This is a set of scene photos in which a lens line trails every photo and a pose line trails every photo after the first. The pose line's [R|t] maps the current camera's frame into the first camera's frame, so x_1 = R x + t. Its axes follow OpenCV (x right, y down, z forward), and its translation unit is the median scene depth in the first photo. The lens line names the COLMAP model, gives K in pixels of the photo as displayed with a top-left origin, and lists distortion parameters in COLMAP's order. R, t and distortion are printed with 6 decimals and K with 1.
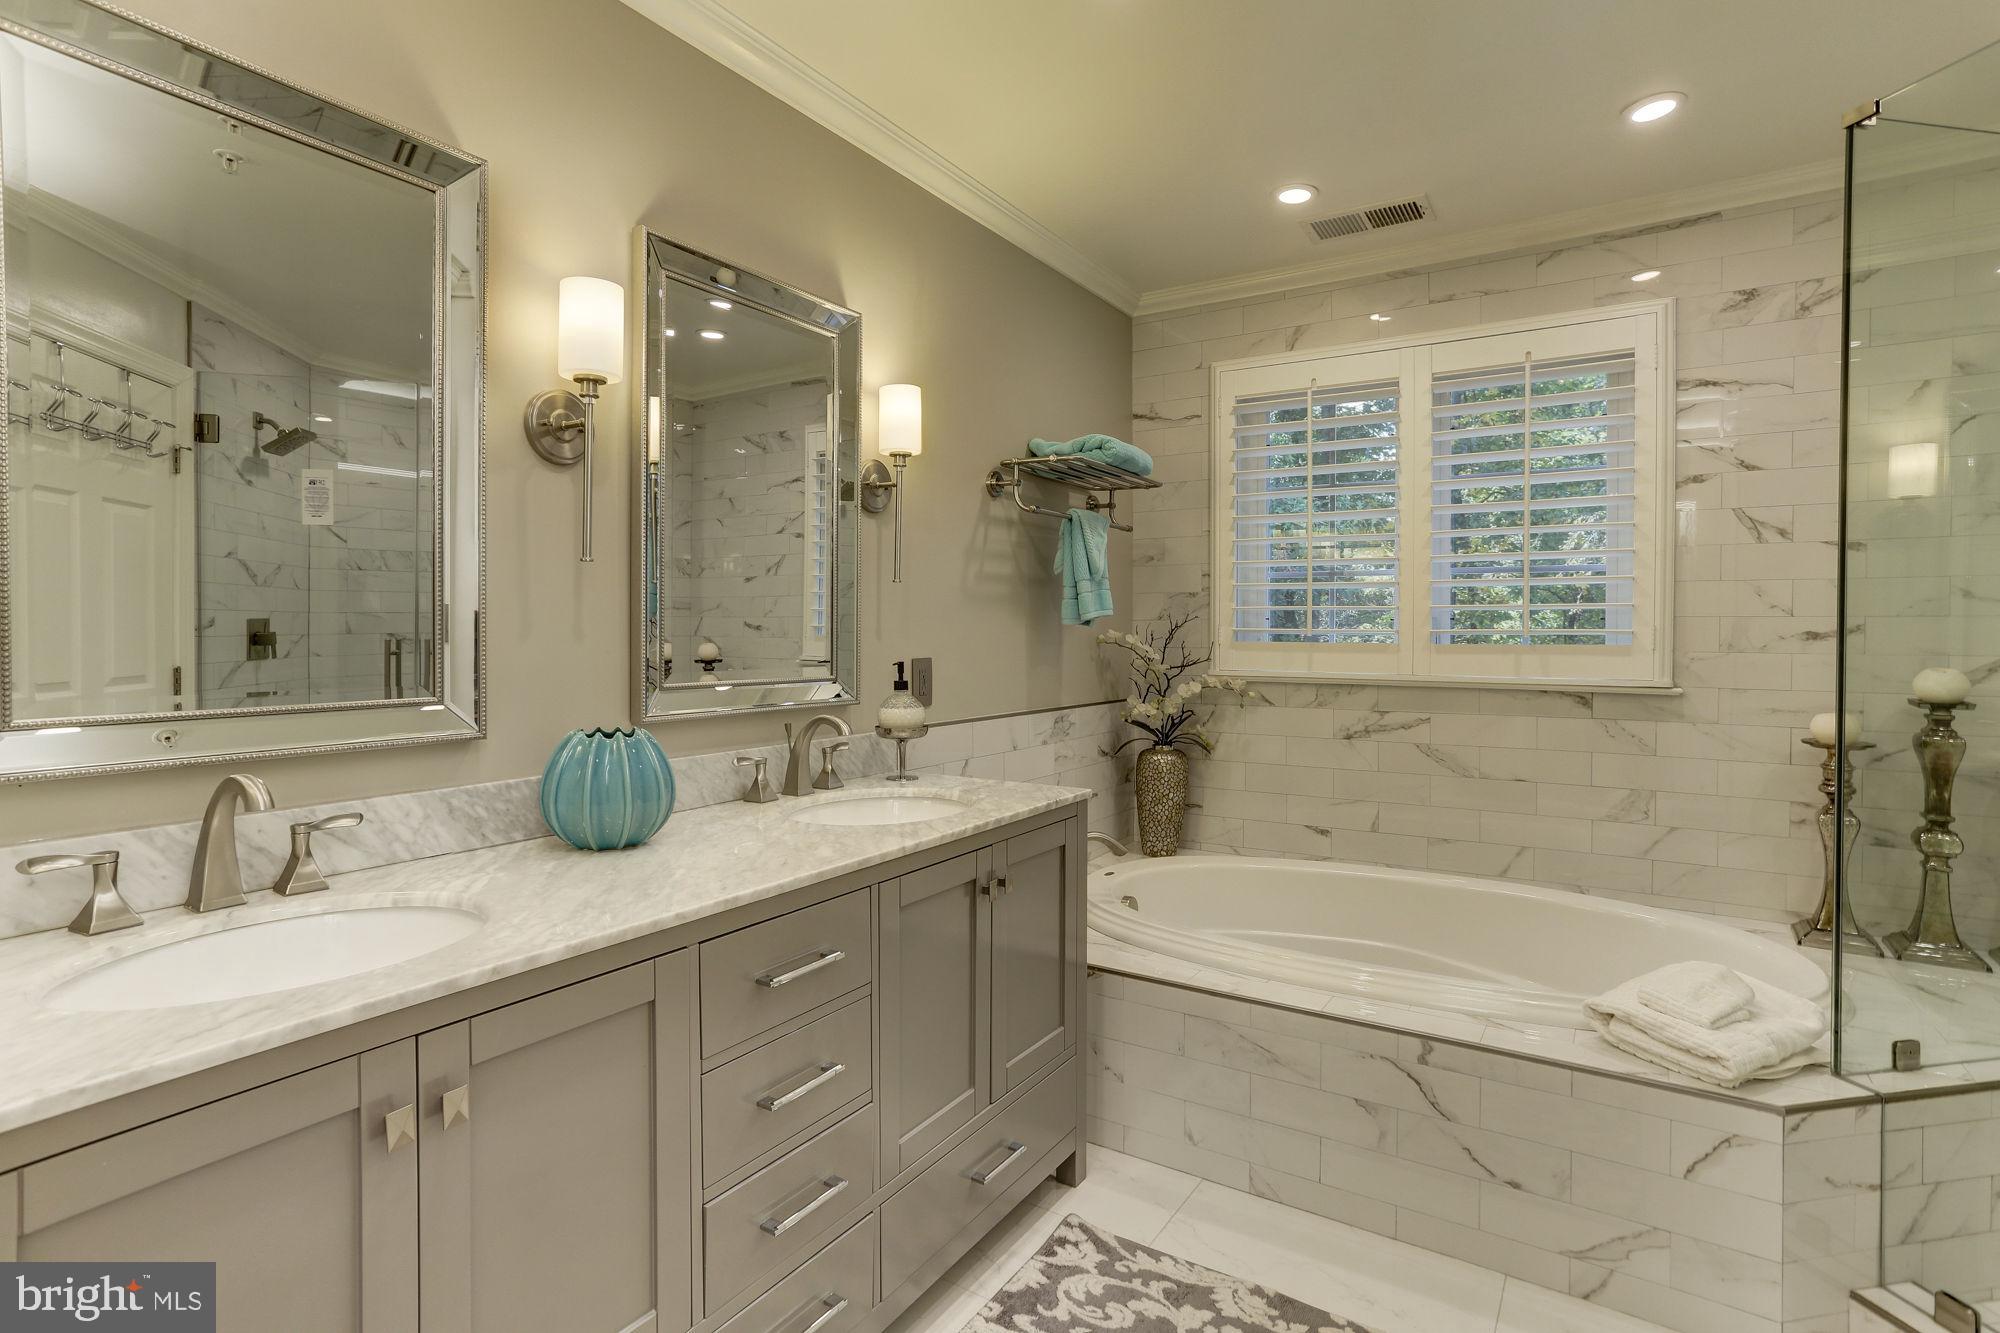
lens RADIAL K [[996.8, 0, 1026.8], [0, 996.8, 635.1], [0, 0, 1]] dist [-0.037528, 0.021594]
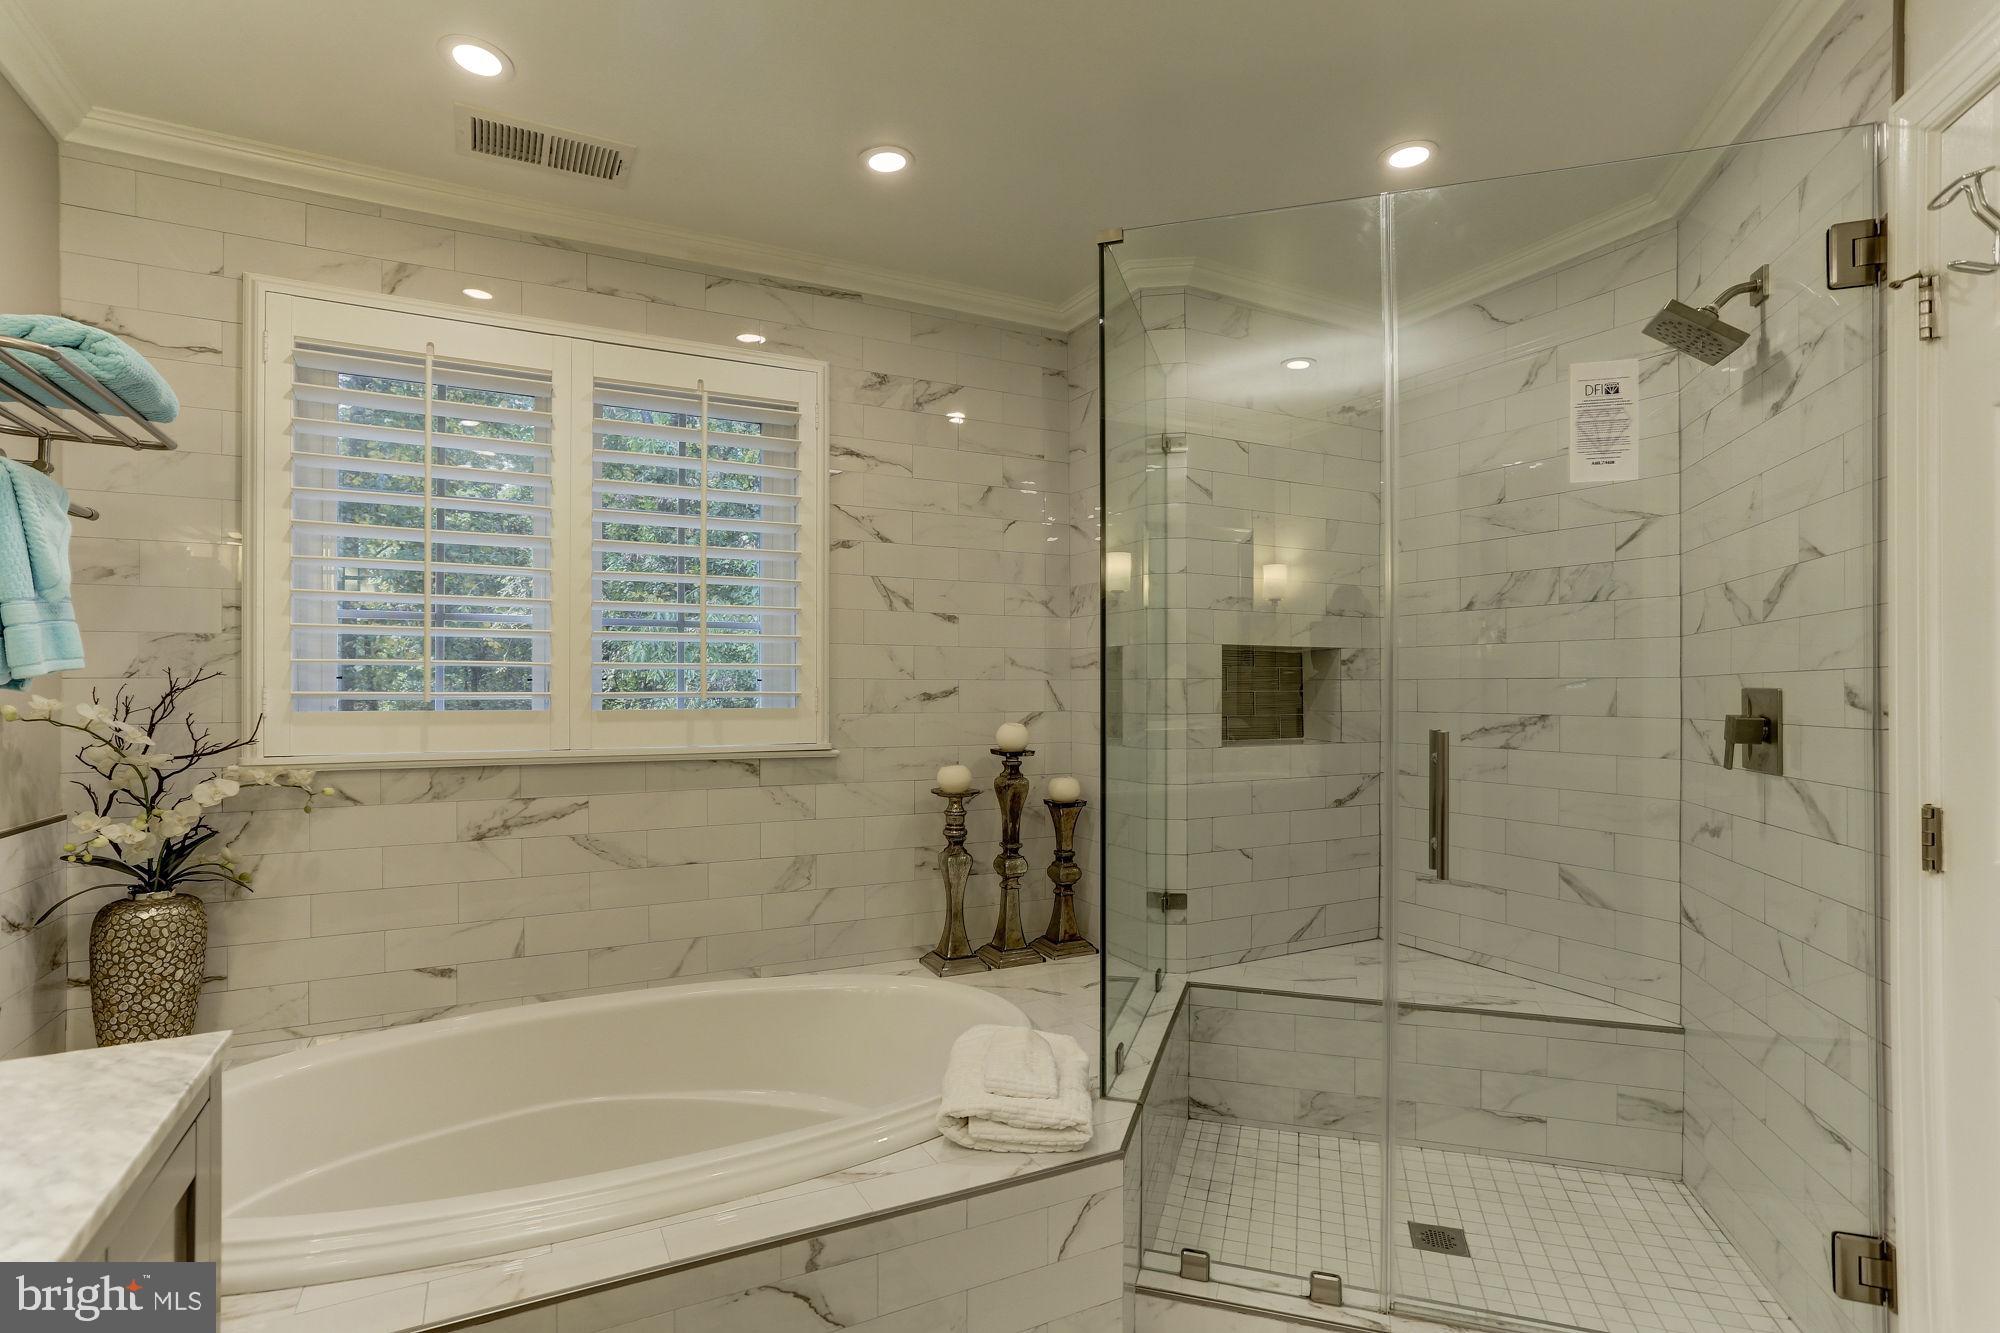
lens RADIAL K [[996.8, 0, 1048.3], [0, 996.8, 684.8], [0, 0, 1]] dist [-0.037528, 0.021594]
pose [[0.522640, 0.001924, 0.852551, -0.085785], [0.005497, 0.999969, -0.005627, -0.005091], [-0.852536, 0.007627, 0.522613, 0.259267]]
